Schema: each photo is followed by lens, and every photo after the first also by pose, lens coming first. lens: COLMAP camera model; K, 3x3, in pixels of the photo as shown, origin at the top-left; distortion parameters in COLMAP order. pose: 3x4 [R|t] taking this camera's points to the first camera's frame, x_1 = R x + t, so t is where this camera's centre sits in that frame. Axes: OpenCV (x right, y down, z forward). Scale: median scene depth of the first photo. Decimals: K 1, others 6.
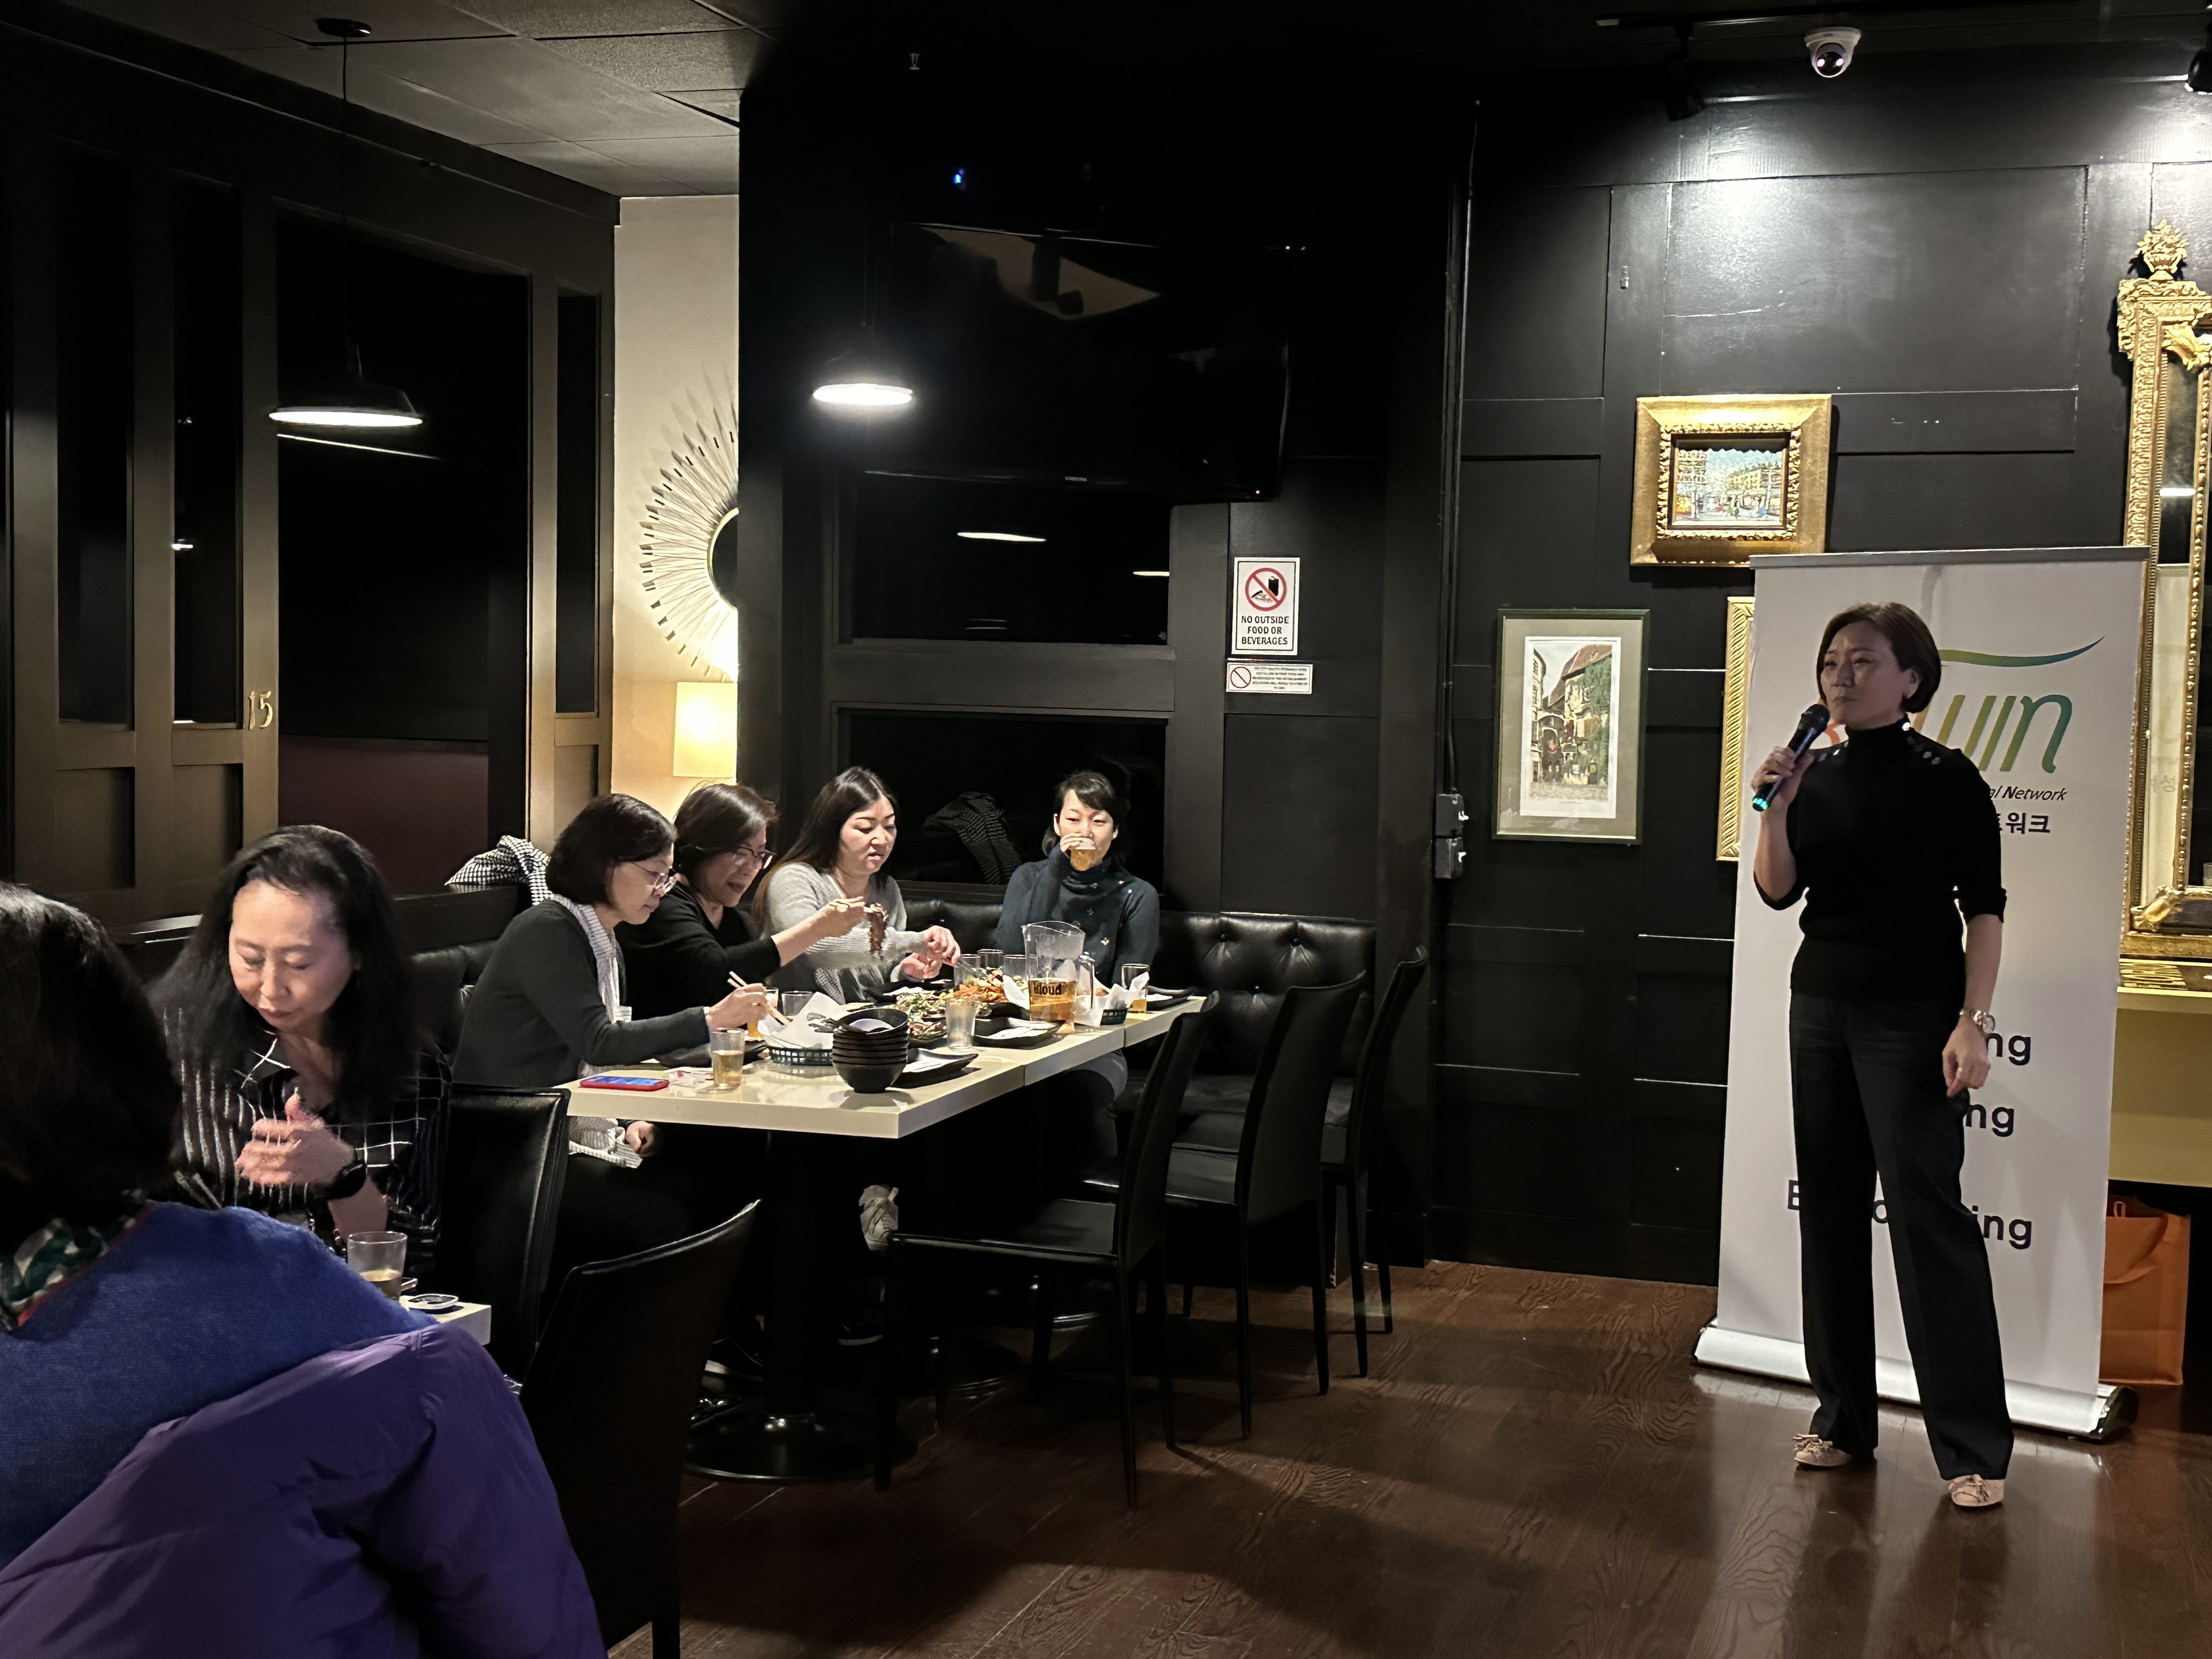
lens RADIAL K [[2701.4, 0, 1076.4], [0, 2701.4, 903.1], [0, 0, 1]] dist [0.010761, 0.000000]
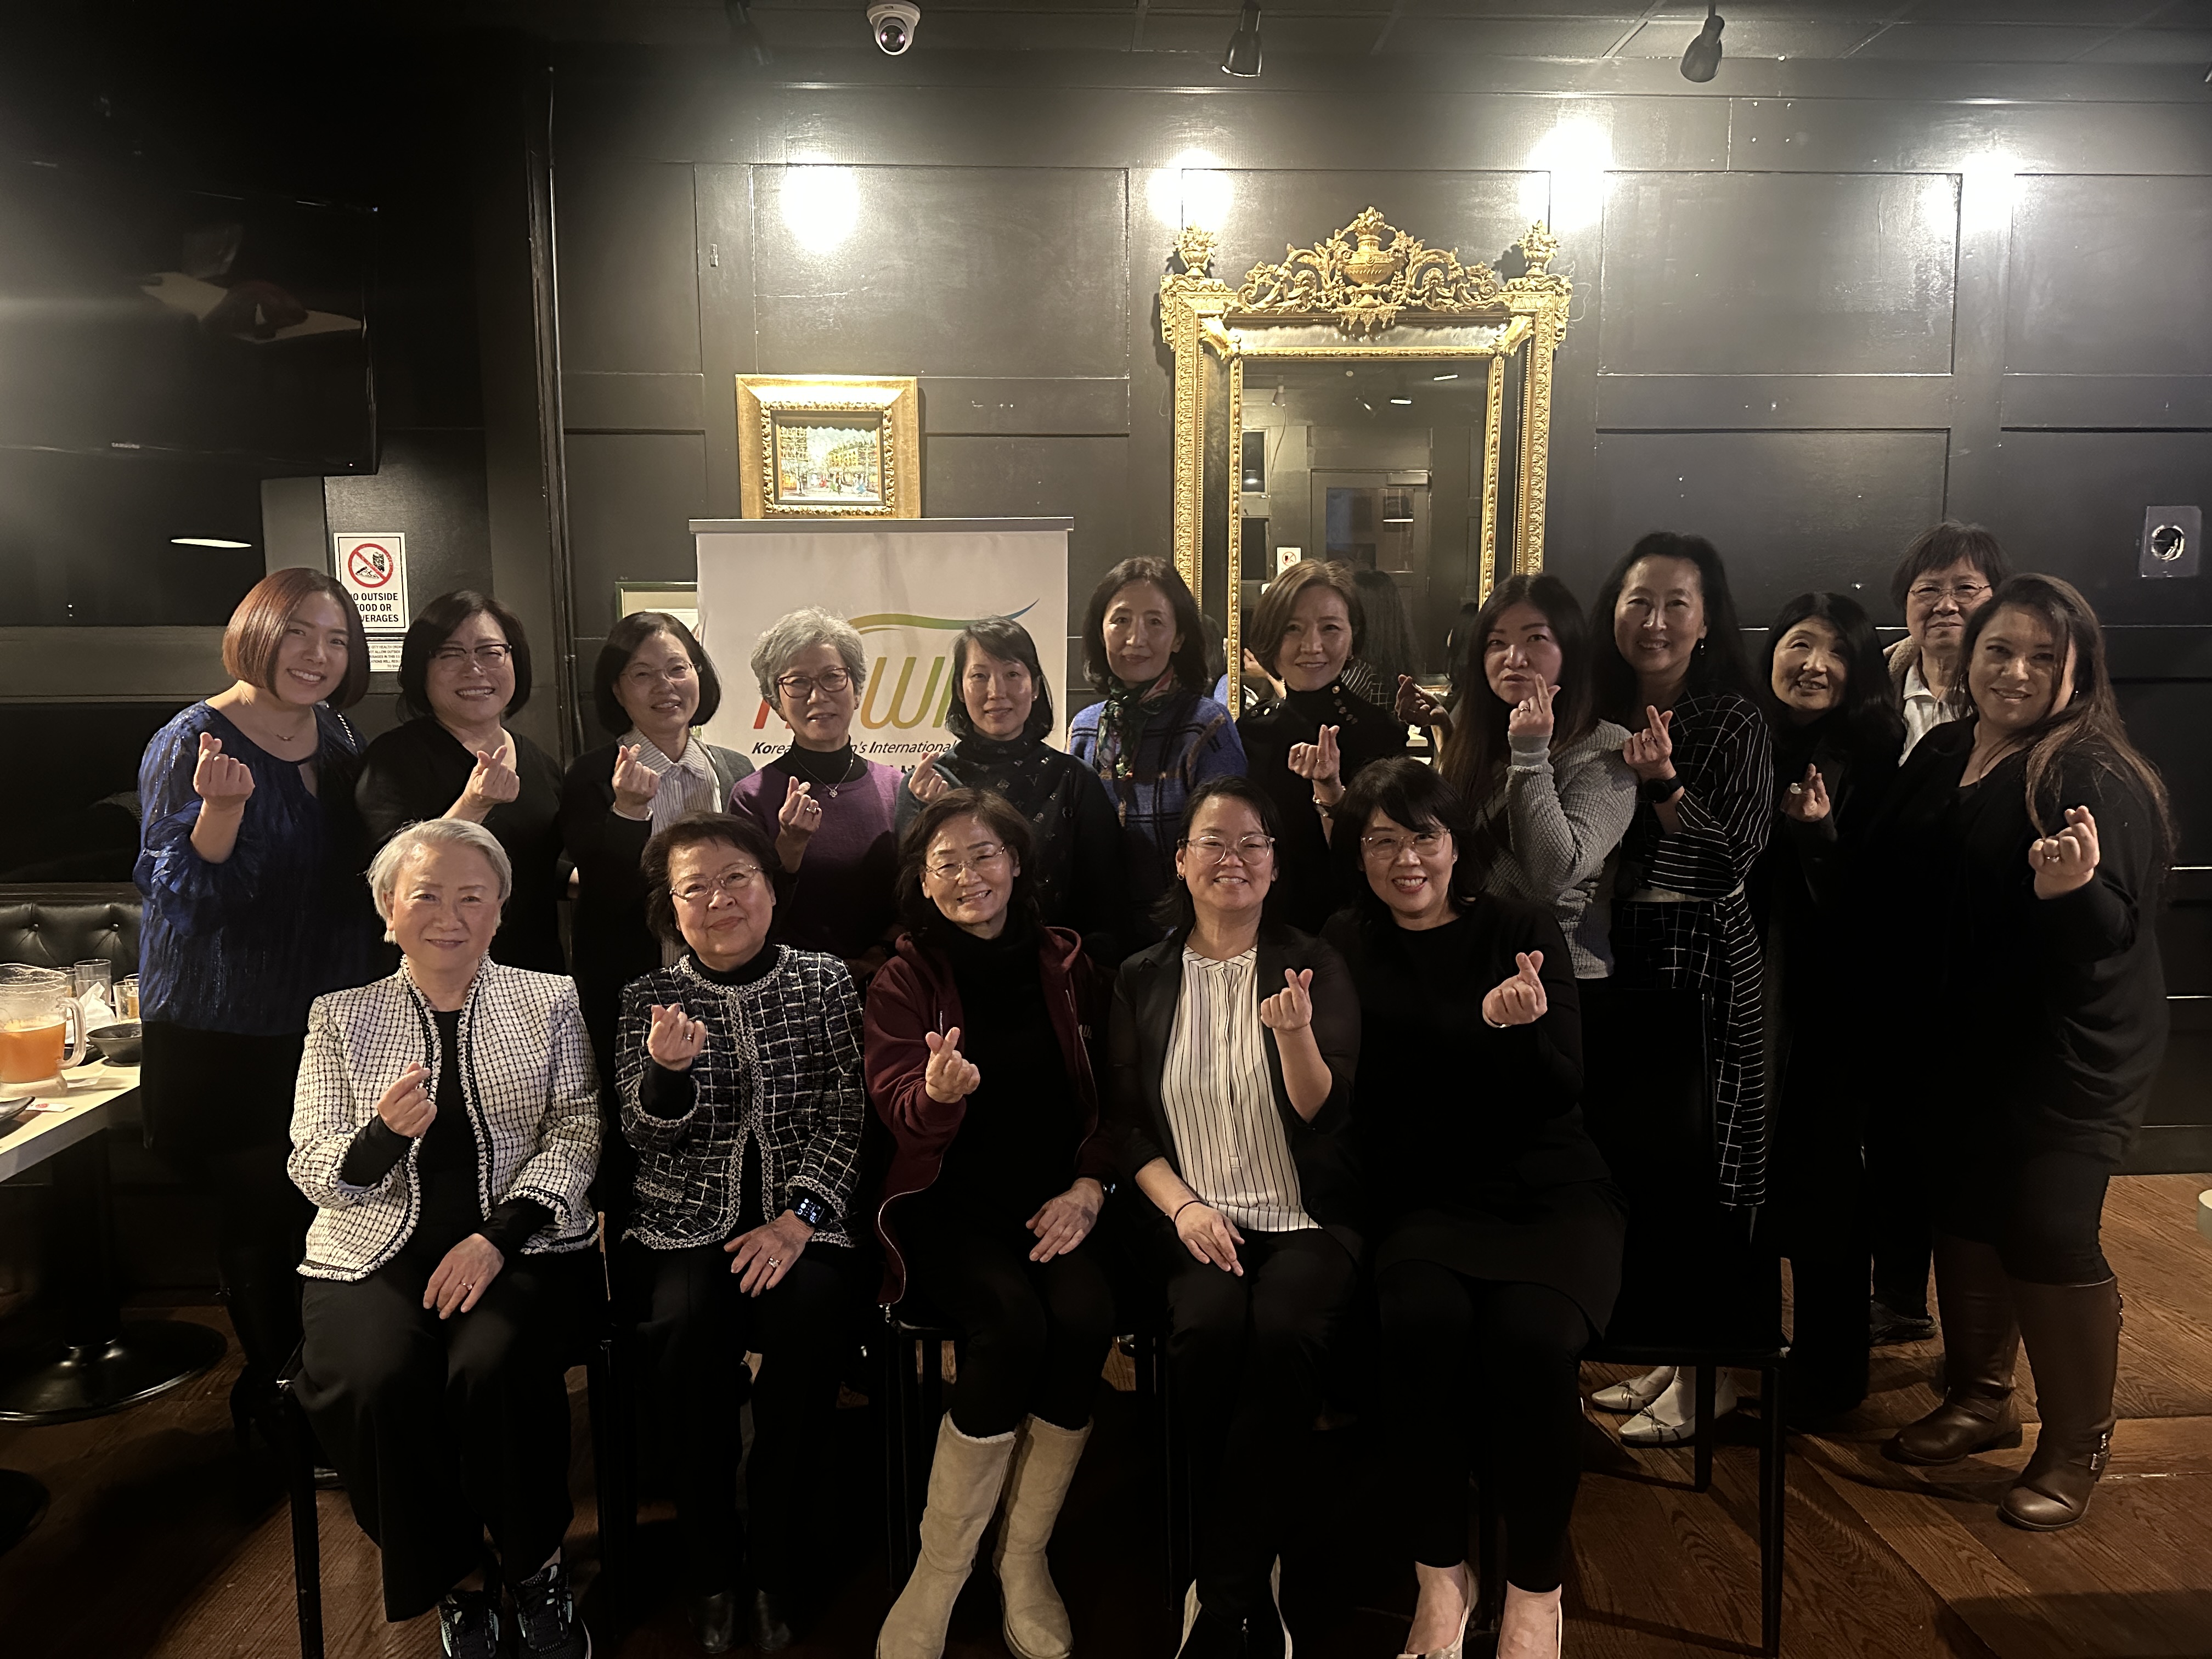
lens RADIAL K [[1552.7, 0, 1129.3], [0, 1552.7, 913.8], [0, 0, 1]] dist [0.023721, -0.049004]
pose [[0.919652, -0.090742, 0.382107, 0.099533], [0.059258, 0.993864, 0.093400, -0.028002], [-0.388238, -0.063252, 0.919386, 0.379312]]
